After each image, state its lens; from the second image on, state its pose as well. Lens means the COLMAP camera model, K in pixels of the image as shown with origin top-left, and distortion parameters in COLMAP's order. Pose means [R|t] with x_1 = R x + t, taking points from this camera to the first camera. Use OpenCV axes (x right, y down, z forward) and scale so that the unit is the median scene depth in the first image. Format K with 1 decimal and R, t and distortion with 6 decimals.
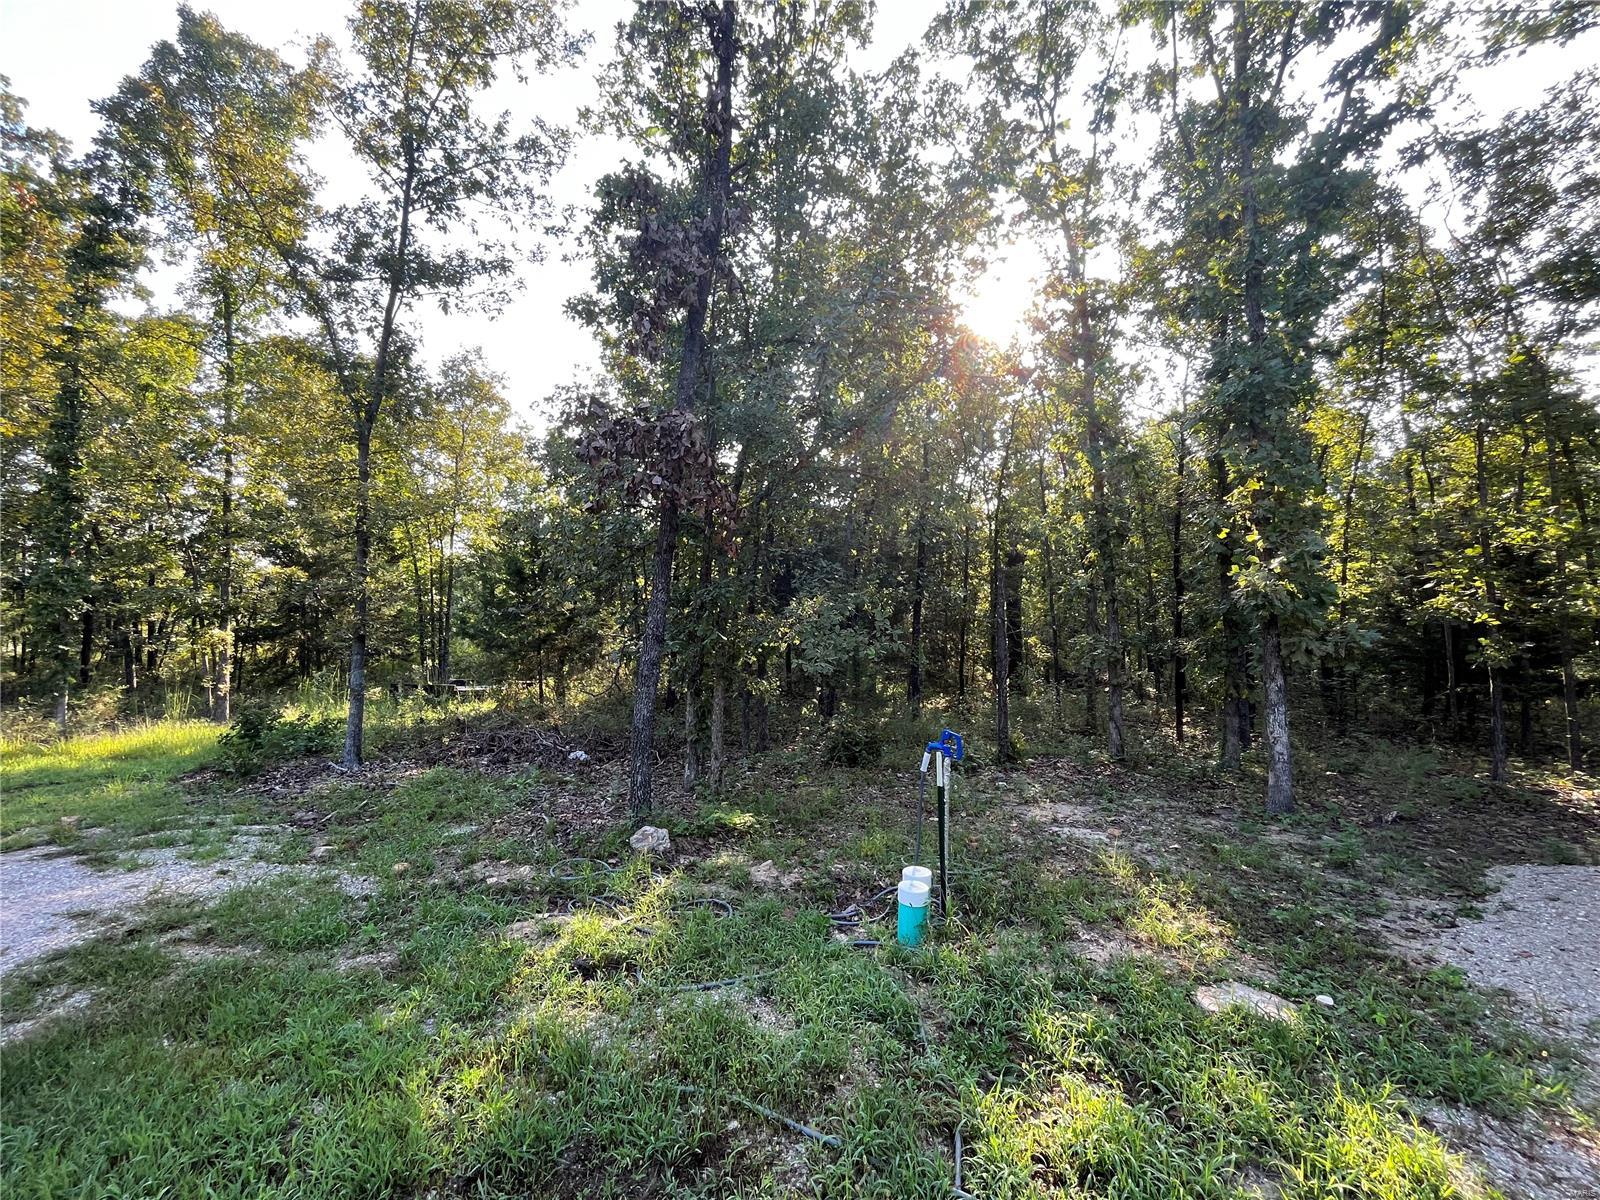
lens RADIAL K [[652.6, 0, 797.0], [0, 652.6, 603.0], [0, 0, 1]] dist [-0.004817, -0.000335]
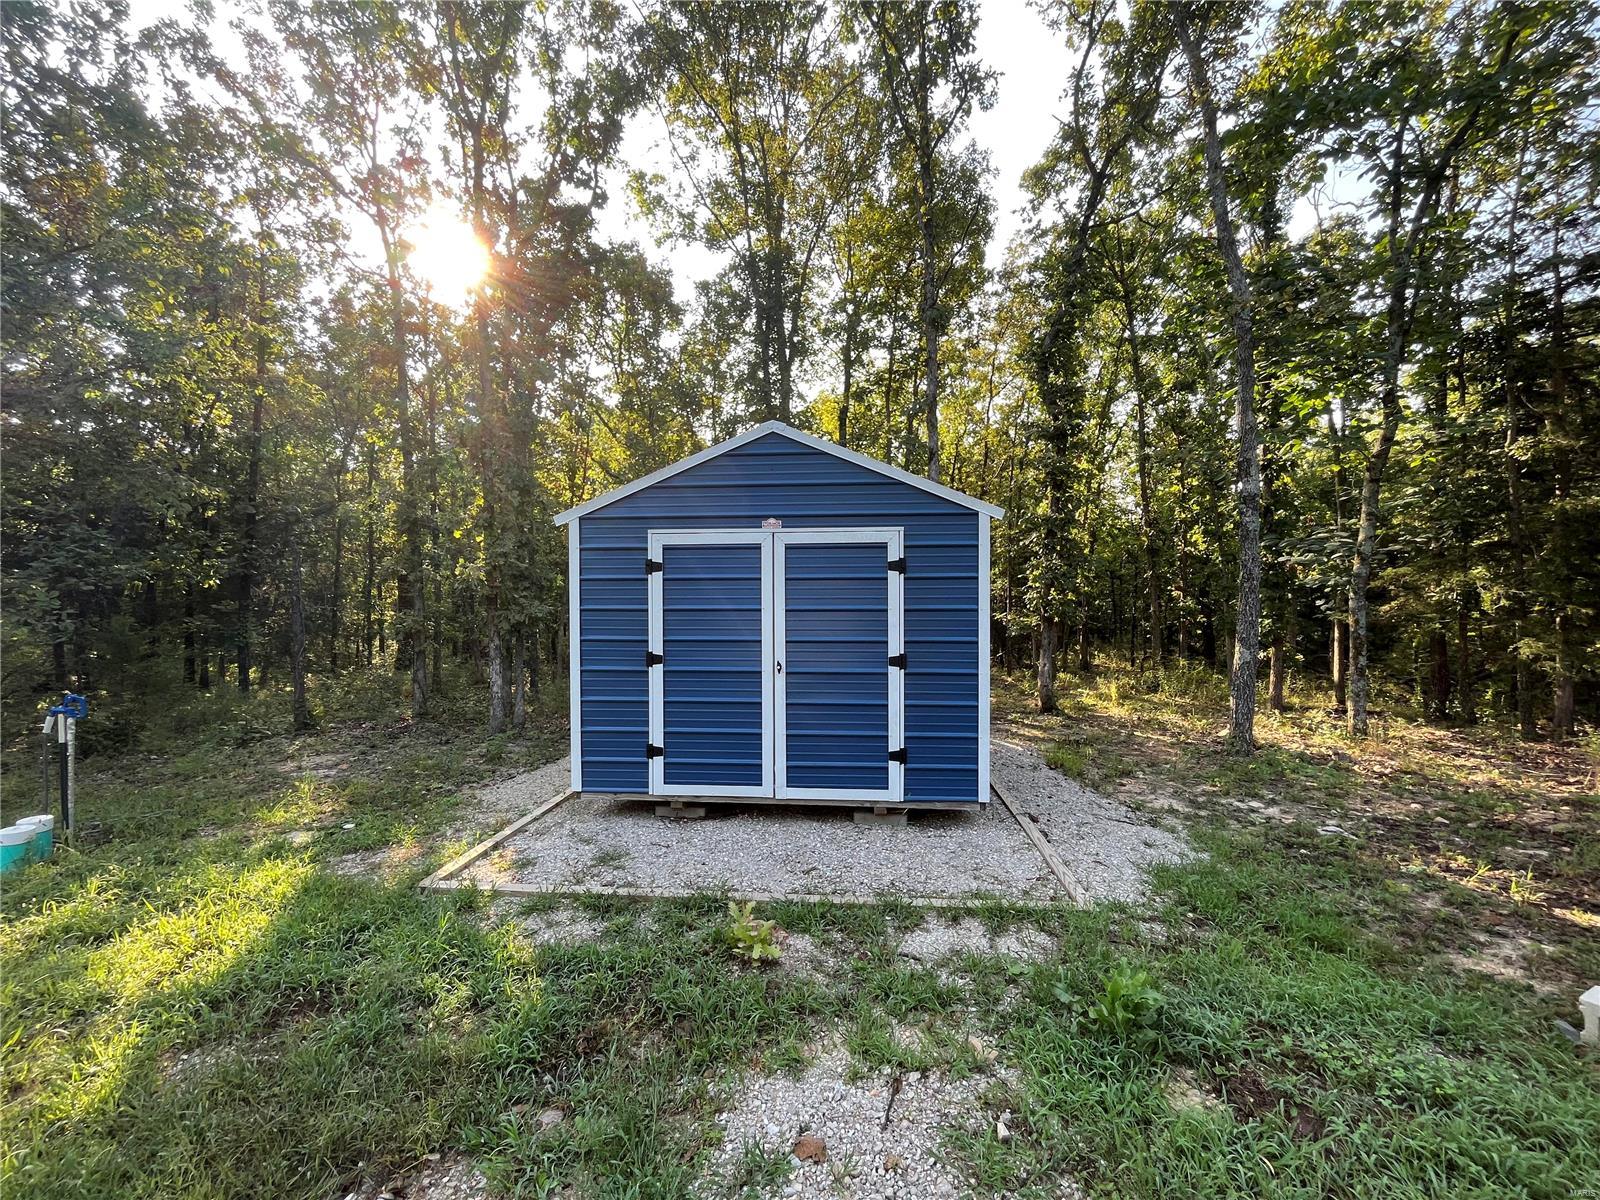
lens RADIAL K [[652.6, 0, 798.1], [0, 652.6, 602.8], [0, 0, 1]] dist [-0.004817, -0.000335]
pose [[0.708618, -0.005746, 0.705569, 0.201485], [-0.022853, 0.999255, 0.031089, -0.023451], [-0.705223, -0.038154, 0.707959, -0.452636]]
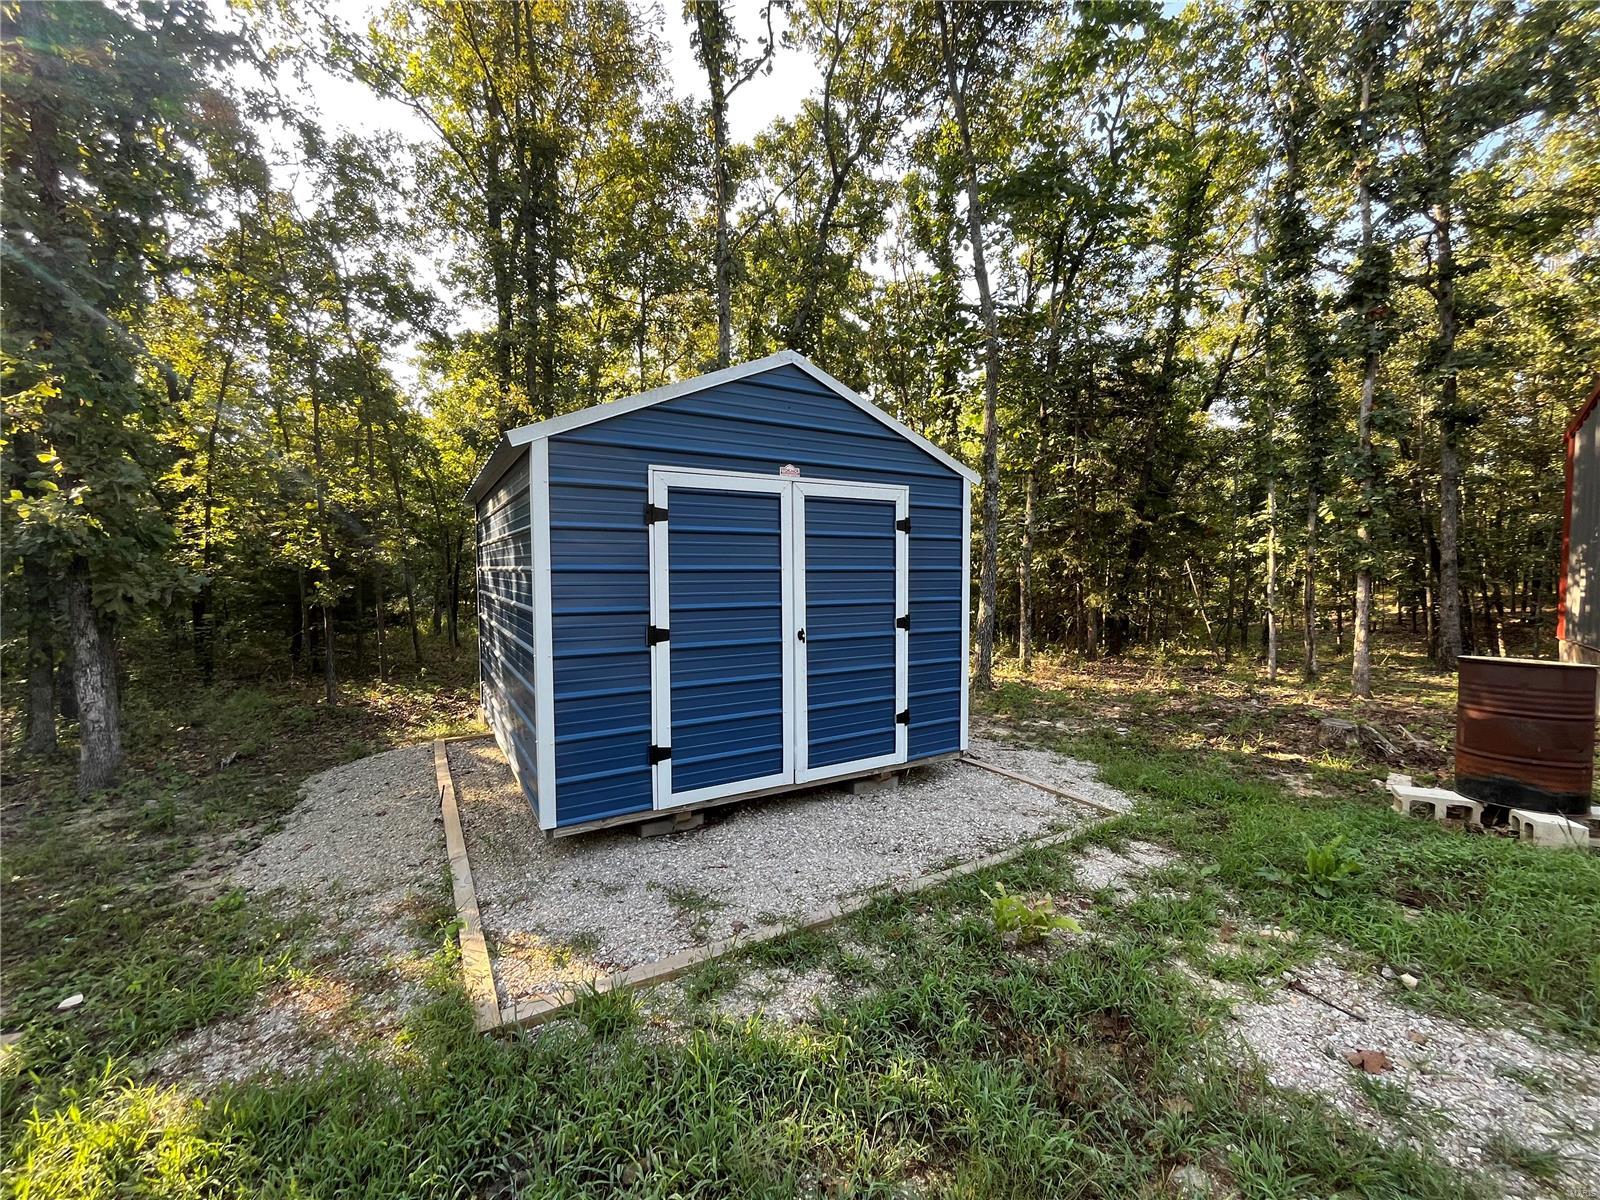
lens RADIAL K [[652.6, 0, 796.2], [0, 652.6, 602.4], [0, 0, 1]] dist [-0.004817, -0.000335]
pose [[0.165279, -0.045447, 0.985199, 0.069545], [-0.030851, 0.998211, 0.051223, 0.005899], [-0.985764, -0.038860, 0.163581, -0.027202]]
